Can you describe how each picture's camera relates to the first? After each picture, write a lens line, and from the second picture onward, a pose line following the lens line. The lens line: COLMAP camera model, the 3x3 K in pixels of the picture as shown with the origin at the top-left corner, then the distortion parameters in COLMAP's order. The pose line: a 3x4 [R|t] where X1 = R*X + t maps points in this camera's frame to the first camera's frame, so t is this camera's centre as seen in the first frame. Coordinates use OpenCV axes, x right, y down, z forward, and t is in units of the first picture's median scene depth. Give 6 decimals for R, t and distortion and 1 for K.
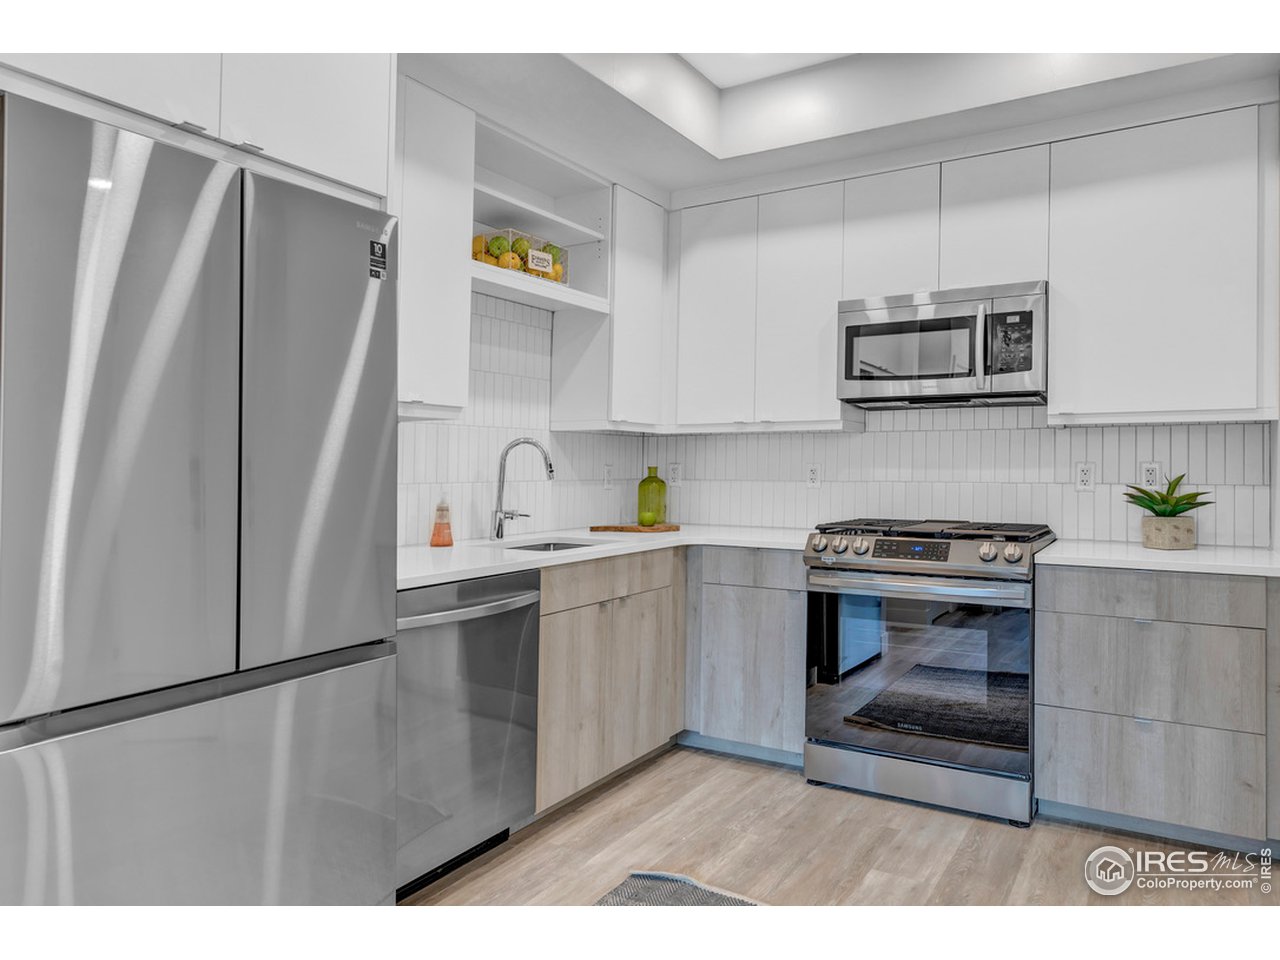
lens RADIAL K [[864.8, 0, 639.7], [0, 864.8, 469.7], [0, 0, 1]] dist [0.012047, -0.000175]
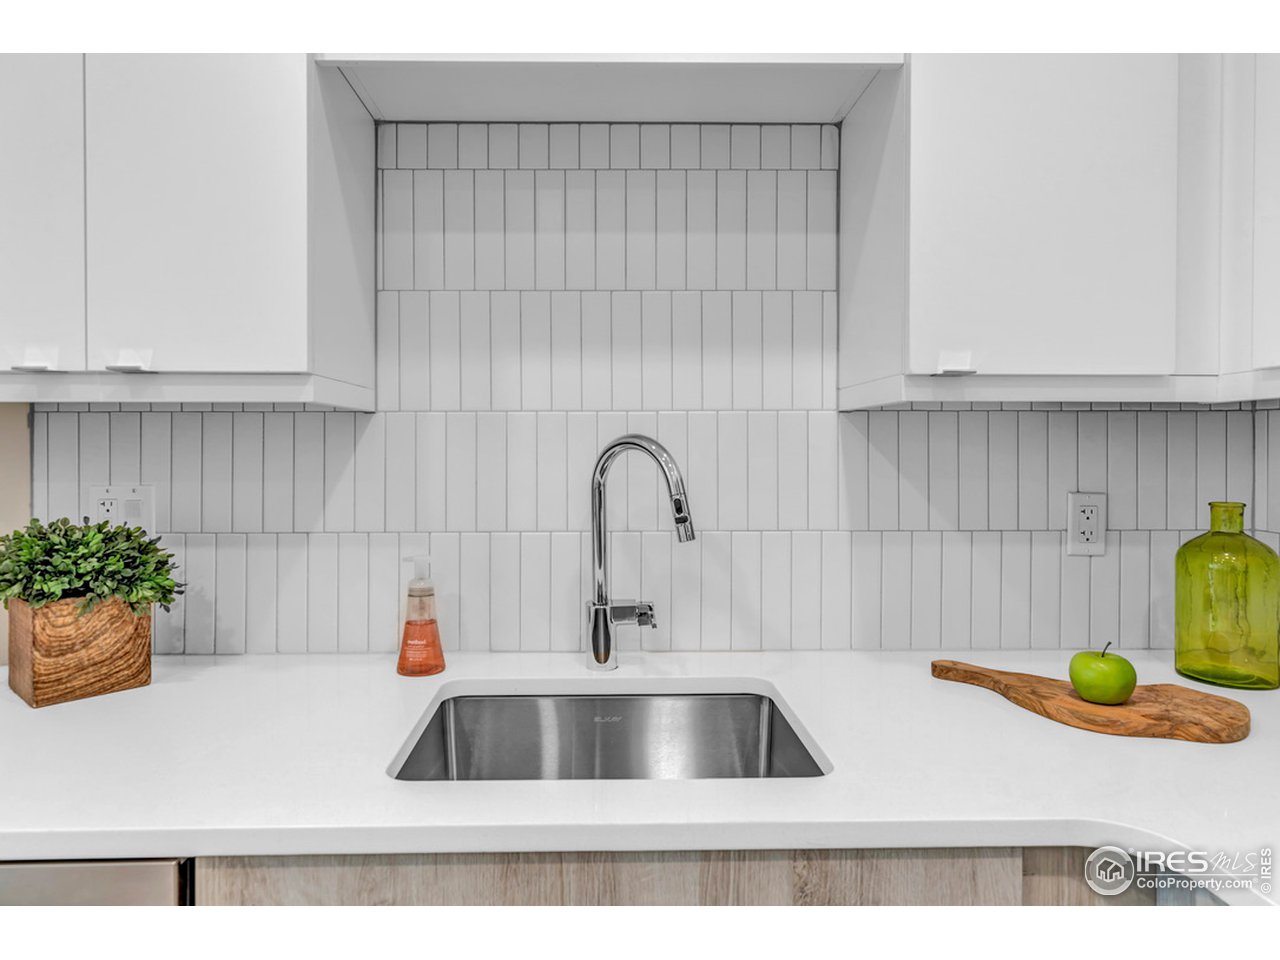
lens RADIAL K [[745.9, 0, 659.3], [0, 745.9, 447.5], [0, 0, 1]] dist [0.004480, 0.000550]
pose [[0.545918, -0.000889, -0.837838, 0.174325], [0.000552, 1.000000, -0.000701, -0.031154], [0.837839, -0.000080, 0.545918, 0.837076]]
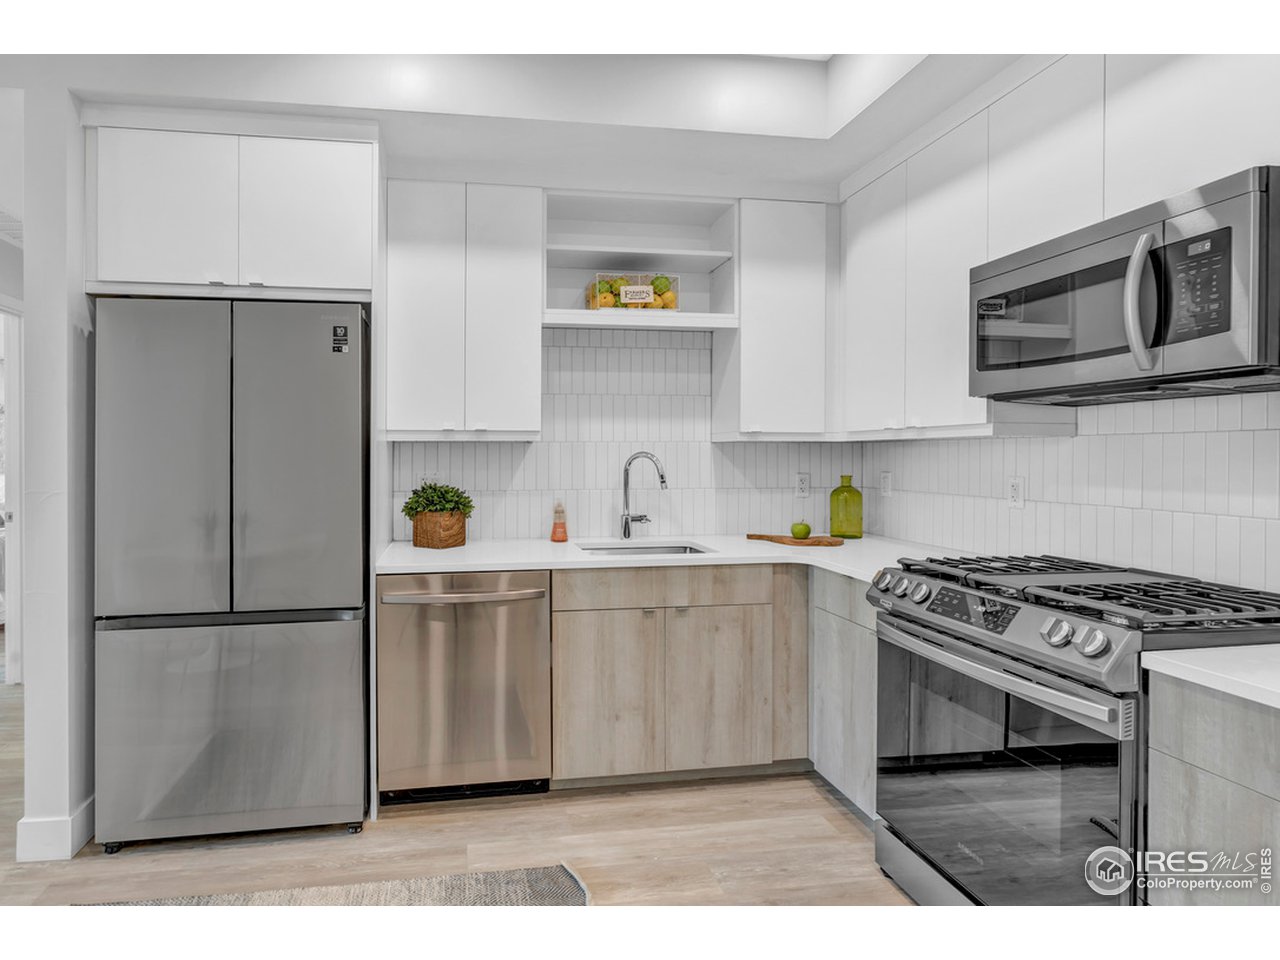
lens RADIAL K [[680.9, 0, 570.1], [0, 680.9, 464.6], [0, 0, 1]] dist [-0.001171, -0.001404]
pose [[0.639995, 0.008170, -0.768336, 0.502247], [0.001638, 0.999927, 0.011998, -0.031691], [0.768377, -0.008937, 0.639935, 0.366389]]
